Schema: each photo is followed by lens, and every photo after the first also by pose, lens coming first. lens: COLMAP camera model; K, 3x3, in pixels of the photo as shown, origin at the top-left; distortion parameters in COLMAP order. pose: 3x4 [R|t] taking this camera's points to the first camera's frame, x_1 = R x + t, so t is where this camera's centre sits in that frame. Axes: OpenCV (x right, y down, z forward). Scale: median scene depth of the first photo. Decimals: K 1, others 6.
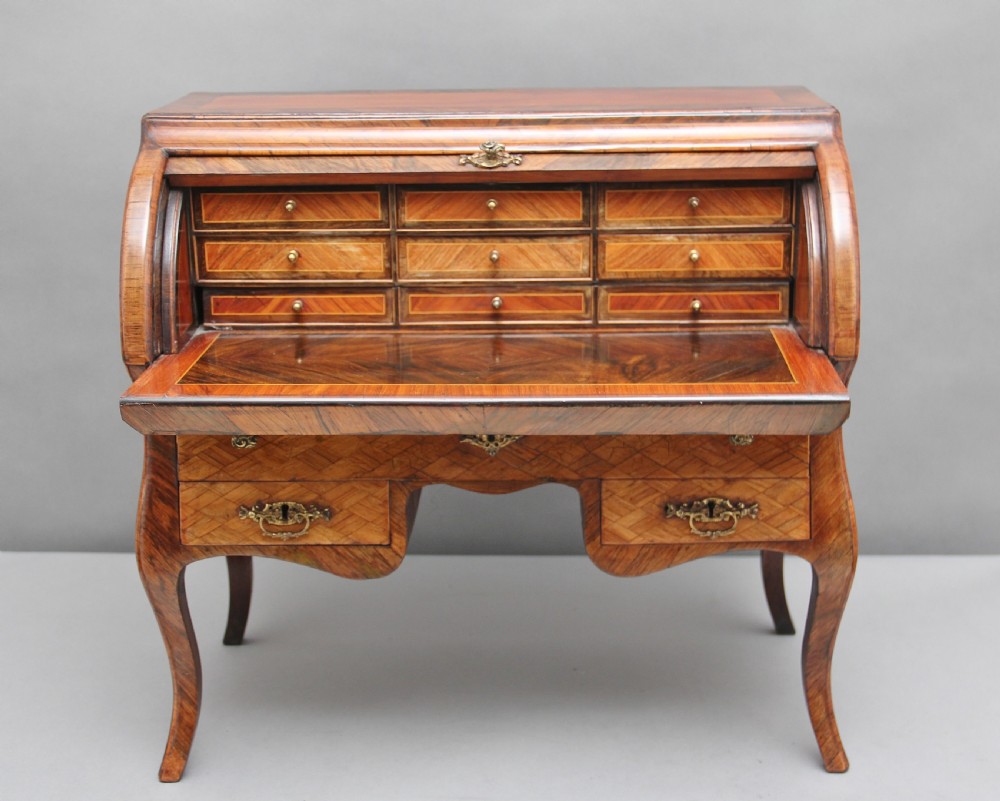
lens RADIAL K [[1358.7, 0, 498.5], [0, 1358.7, 384.1], [0, 0, 1]] dist [-0.016040, 0.015429]
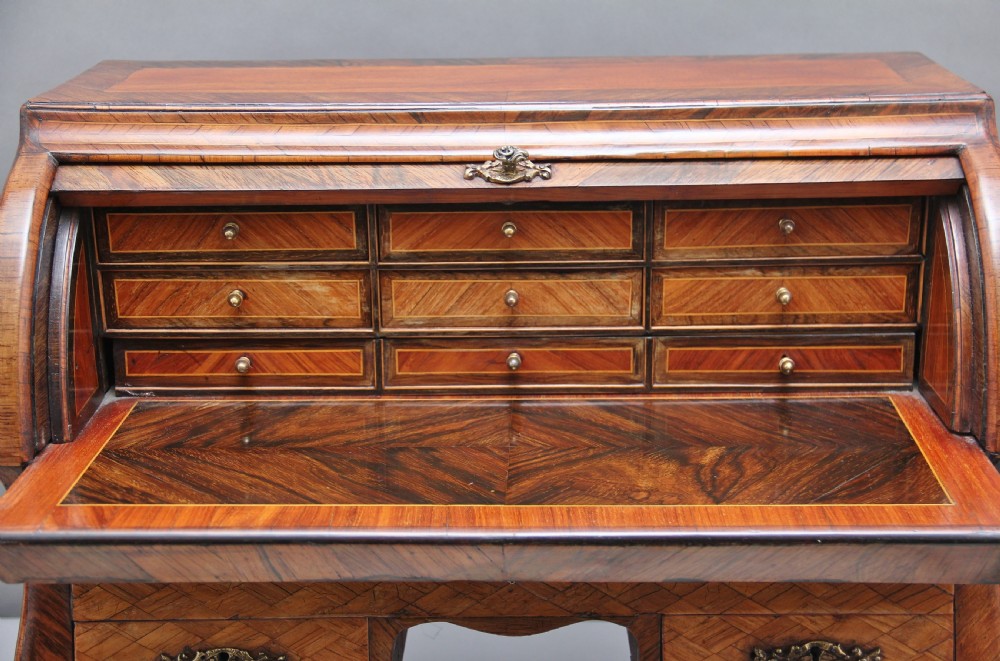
lens RADIAL K [[1375.3, 0, 500.0], [0, 1375.3, 330.5], [0, 0, 1]] dist [0.059917, 0.115667]
pose [[0.999966, -0.002472, 0.007901, -0.016010], [0.002314, 0.999799, 0.019937, -0.095385], [-0.007949, -0.019918, 0.999770, 0.268080]]
